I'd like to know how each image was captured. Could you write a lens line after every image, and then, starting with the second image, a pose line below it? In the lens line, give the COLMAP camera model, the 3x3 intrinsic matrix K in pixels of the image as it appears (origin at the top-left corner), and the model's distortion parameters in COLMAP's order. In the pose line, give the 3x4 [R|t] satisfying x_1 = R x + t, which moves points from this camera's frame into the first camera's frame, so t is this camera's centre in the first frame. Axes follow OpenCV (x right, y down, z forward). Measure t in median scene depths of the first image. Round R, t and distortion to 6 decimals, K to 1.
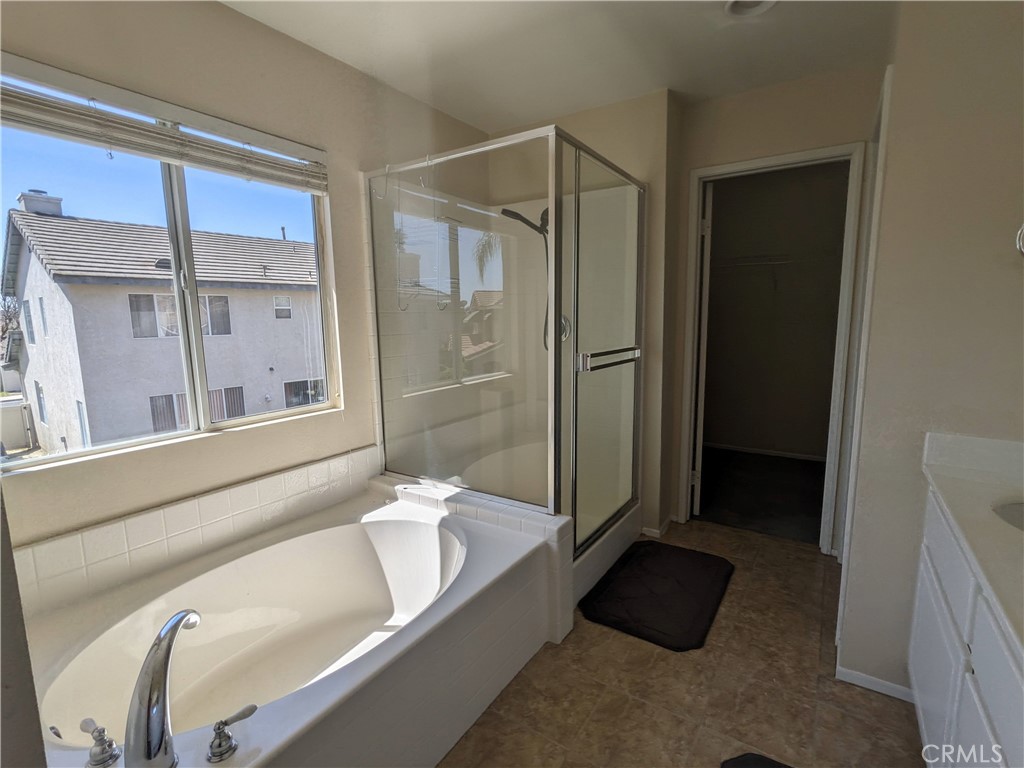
lens RADIAL K [[489.7, 0, 511.1], [0, 489.7, 380.7], [0, 0, 1]] dist [-0.003201, 0.003085]
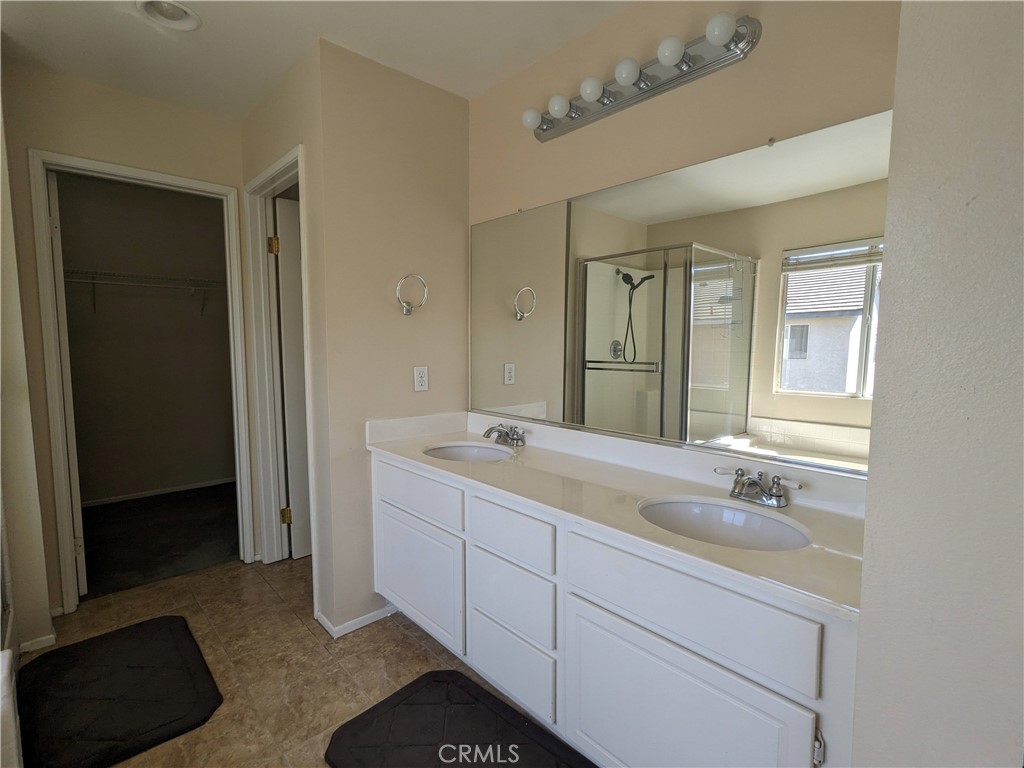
lens RADIAL K [[489.7, 0, 513.4], [0, 489.7, 388.3], [0, 0, 1]] dist [-0.003201, 0.003085]
pose [[0.217601, -0.068577, 0.973626, -0.334290], [0.121739, 0.991646, 0.042638, -0.000669], [-0.968416, 0.109250, 0.224132, 0.214489]]
